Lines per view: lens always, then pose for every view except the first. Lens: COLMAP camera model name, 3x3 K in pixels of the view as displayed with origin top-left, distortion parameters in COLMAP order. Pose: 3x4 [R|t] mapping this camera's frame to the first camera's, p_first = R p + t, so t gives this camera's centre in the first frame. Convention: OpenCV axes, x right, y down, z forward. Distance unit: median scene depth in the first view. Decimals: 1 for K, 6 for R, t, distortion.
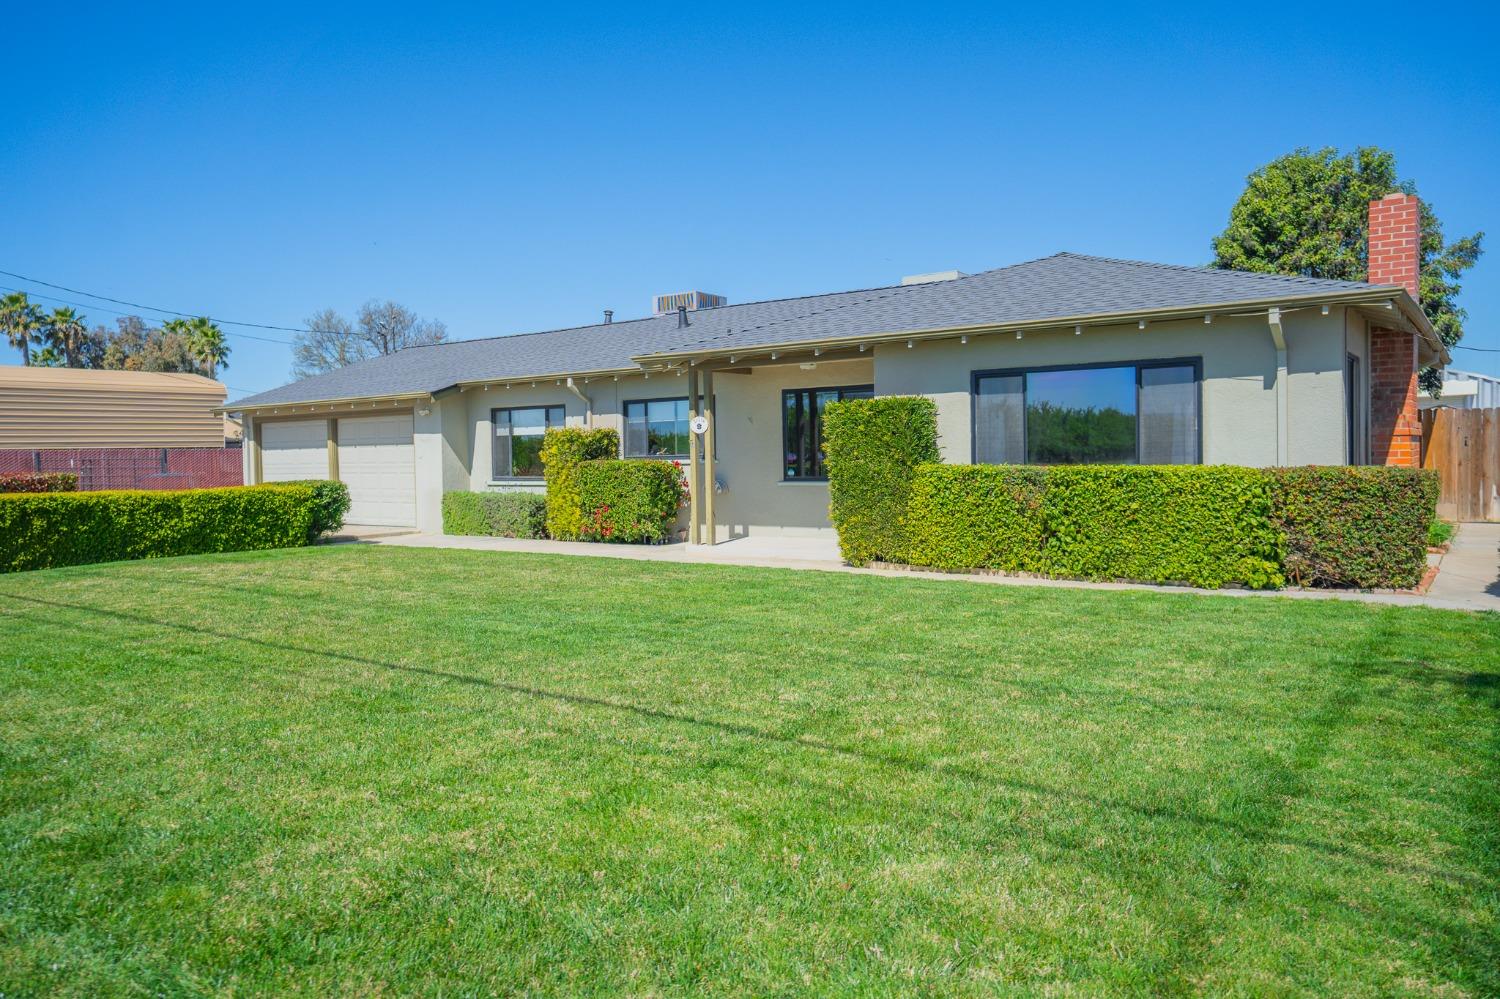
lens RADIAL K [[1069.5, 0, 750.0], [0, 1069.5, 499.5], [0, 0, 1]] dist [-0.020341, 0.057911]
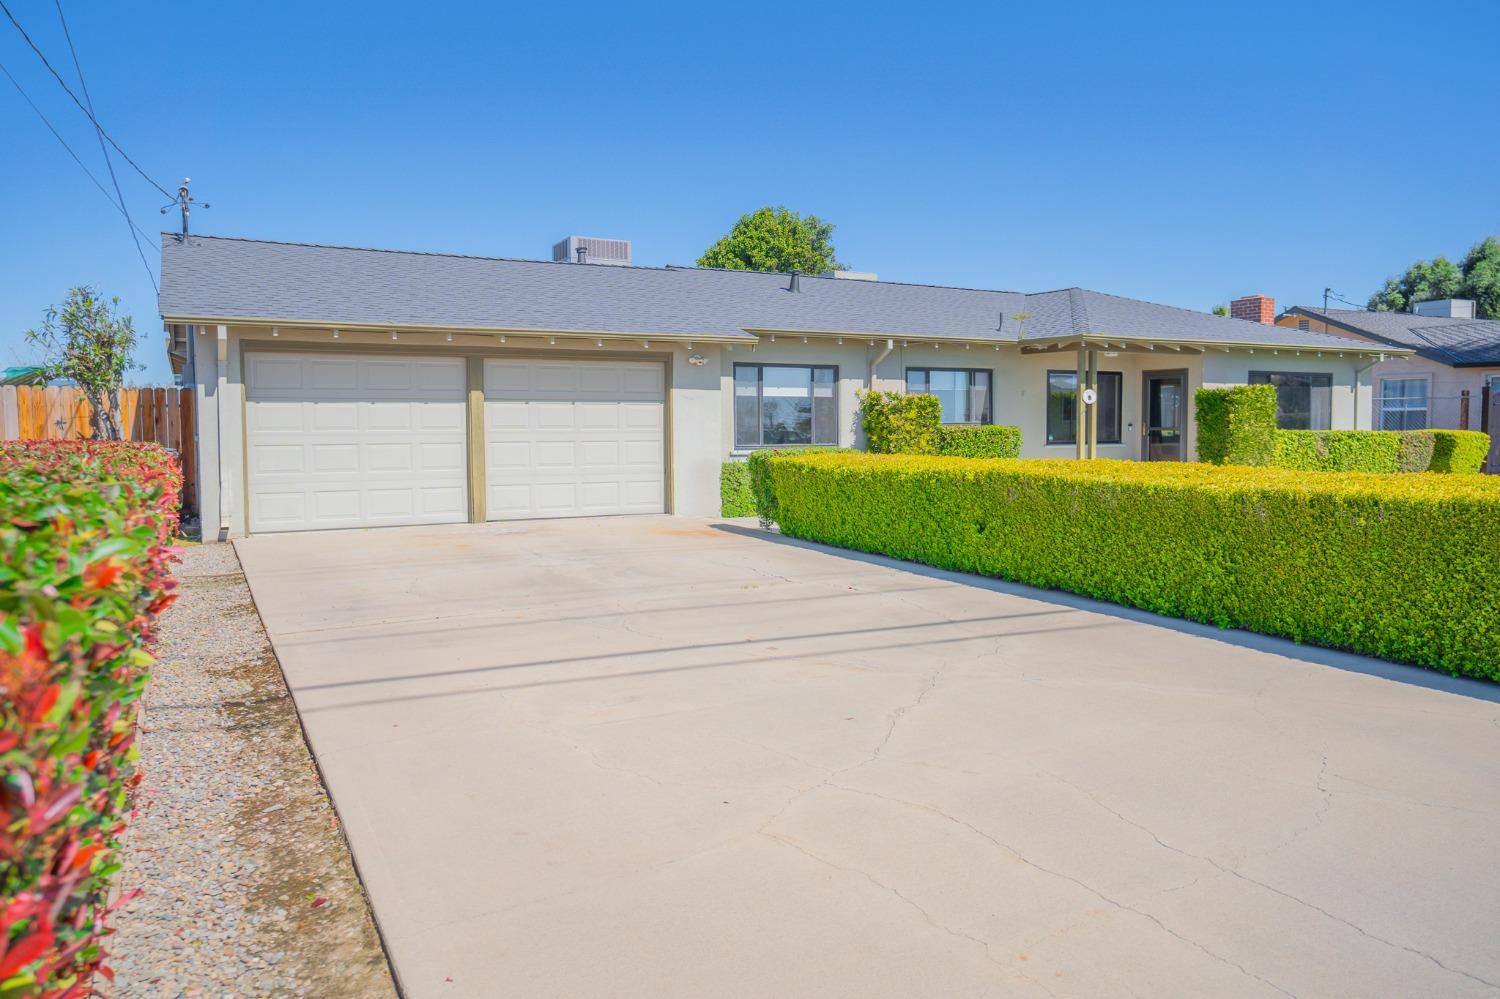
lens RADIAL K [[1026.8, 0, 750.0], [0, 1026.8, 499.5], [0, 0, 1]] dist [-0.000078, 0.004554]
pose [[0.431233, -0.050610, 0.900820, -1.663185], [0.035859, 0.998598, 0.038937, -0.017242], [-0.901528, 0.015511, 0.432444, 1.127525]]
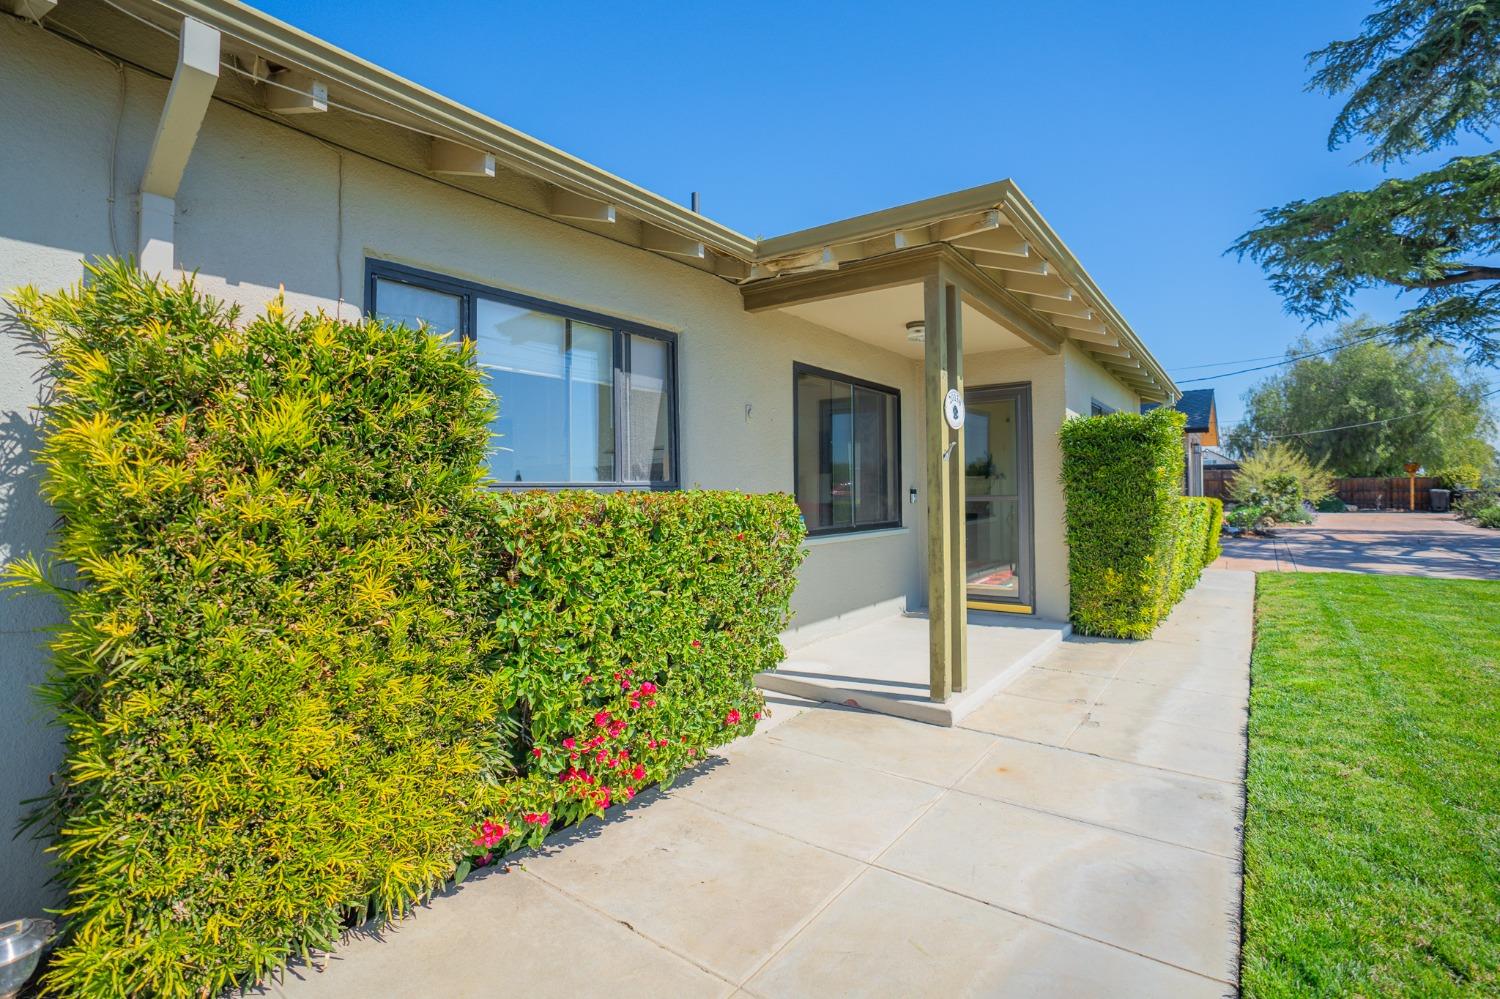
lens RADIAL K [[688.1, 0, 742.0], [0, 688.1, 482.2], [0, 0, 1]] dist [-0.076124, 0.034159]
pose [[0.027262, 0.032408, 0.999103, -0.426250], [0.050758, 0.998140, -0.033761, -0.047904], [-0.998339, 0.051633, 0.025566, 1.433498]]
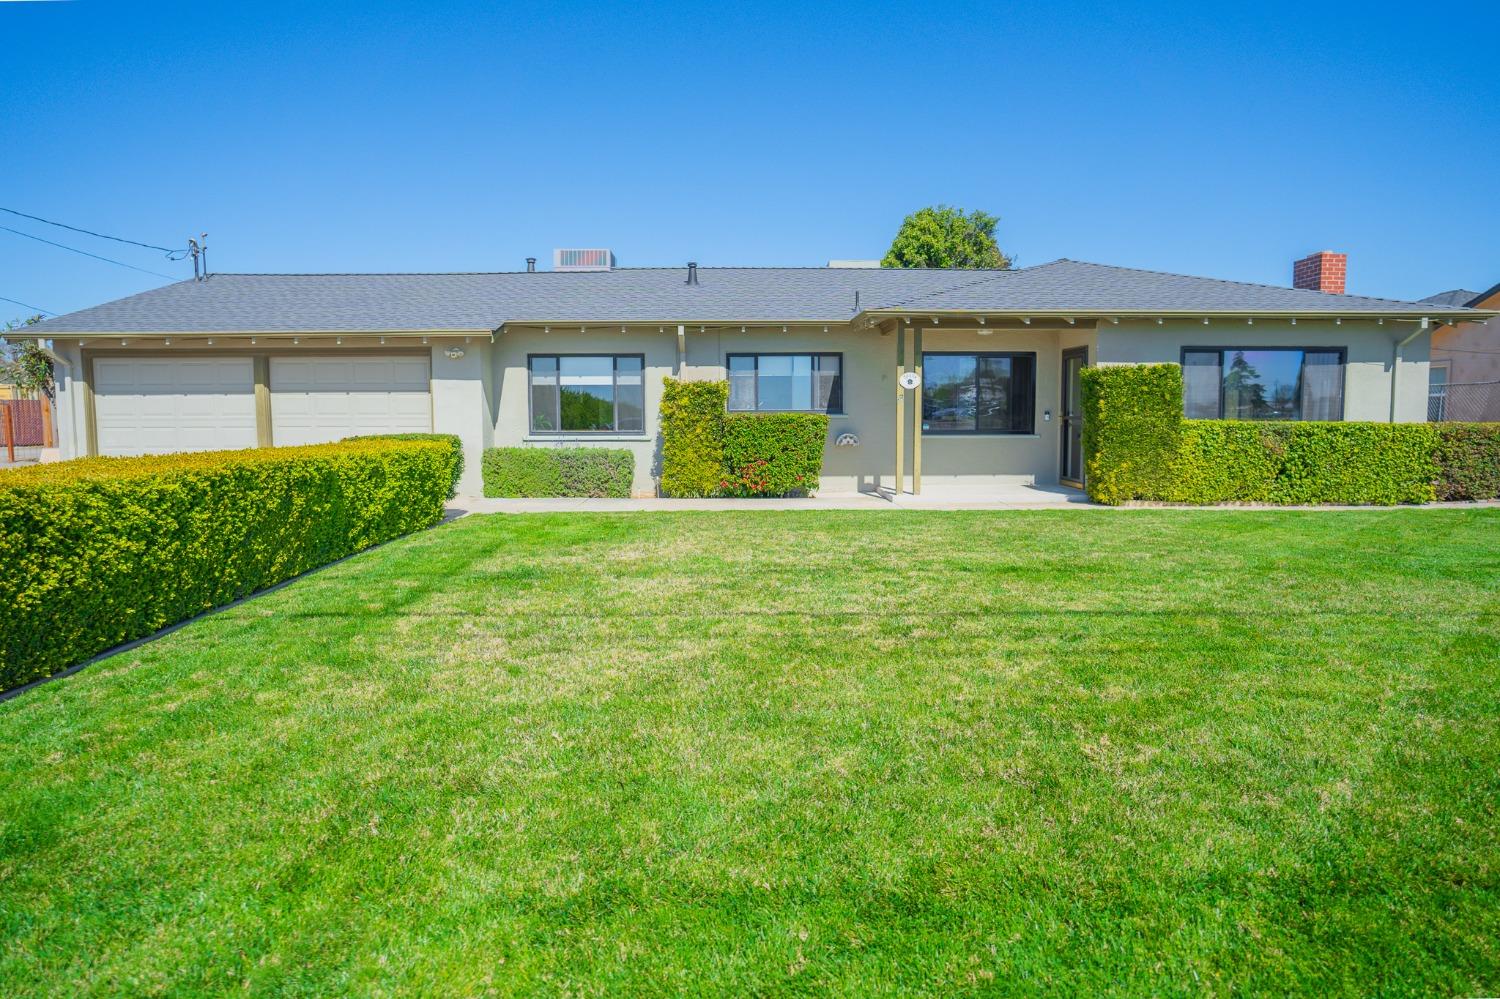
lens RADIAL K [[841.2, 0, 750.0], [0, 841.2, 499.5], [0, 0, 1]] dist [-0.026657, 0.001499]
pose [[0.802960, -0.045084, 0.594325, -0.893169], [0.013820, 0.998275, 0.057054, -0.002507], [-0.595872, -0.037598, 0.802199, 0.566551]]
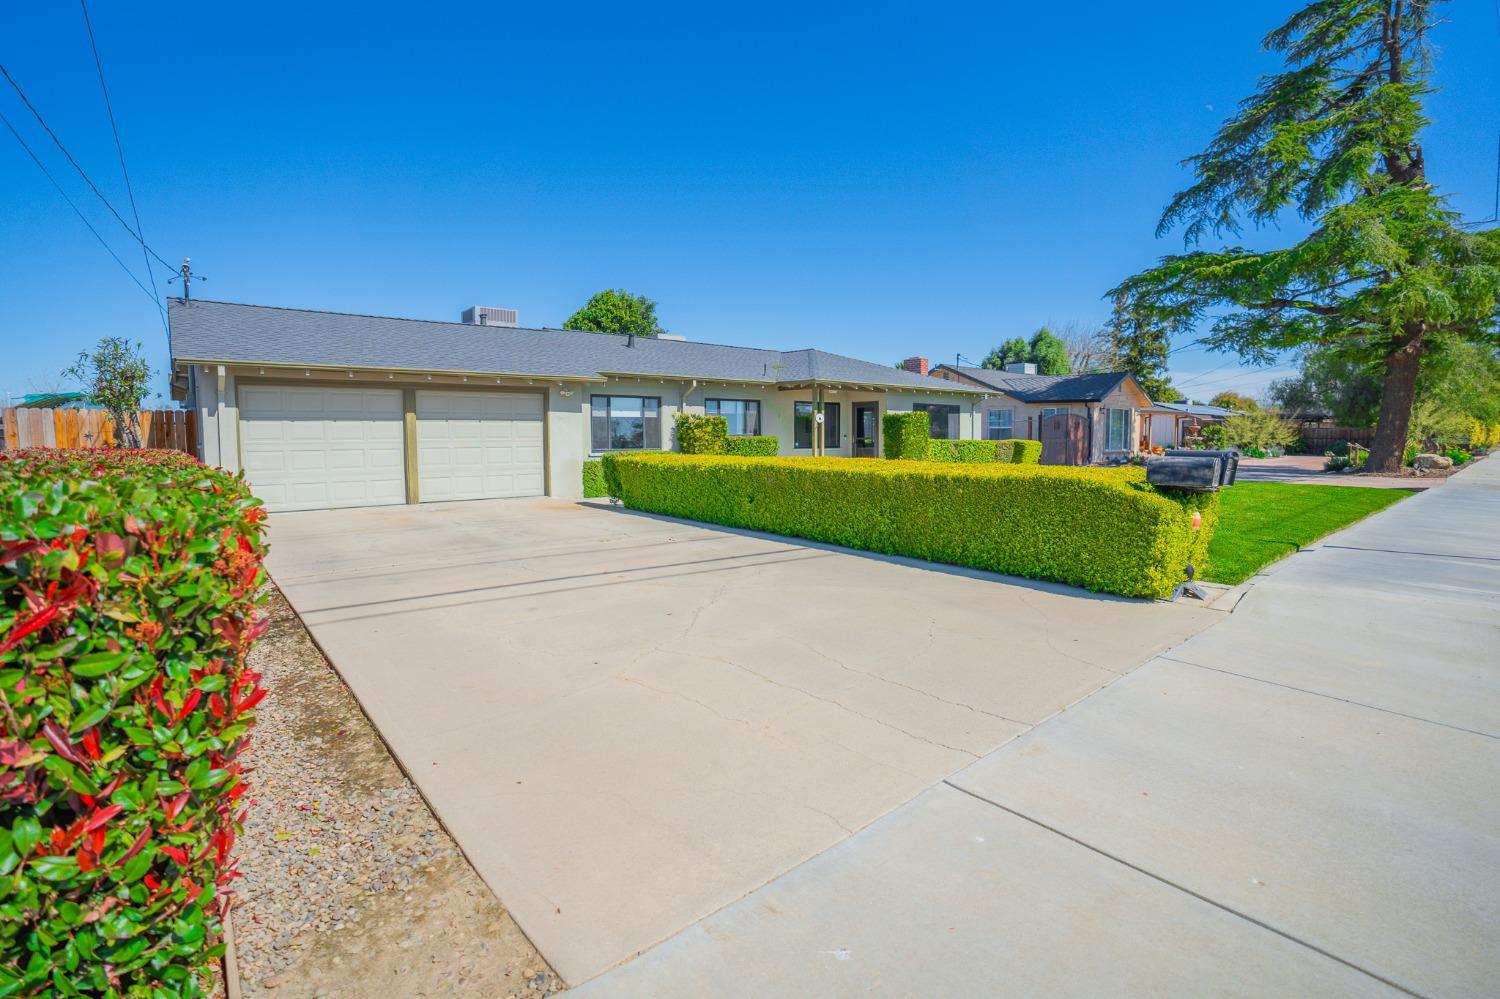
lens RADIAL K [[698.6, 0, 745.2], [0, 698.6, 483.9], [0, 0, 1]] dist [-0.073647, 0.028878]
pose [[0.238725, -0.051088, 0.969742, -1.709137], [0.041319, 0.998245, 0.042417, -0.014648], [-0.970208, 0.029943, 0.240417, 1.109869]]
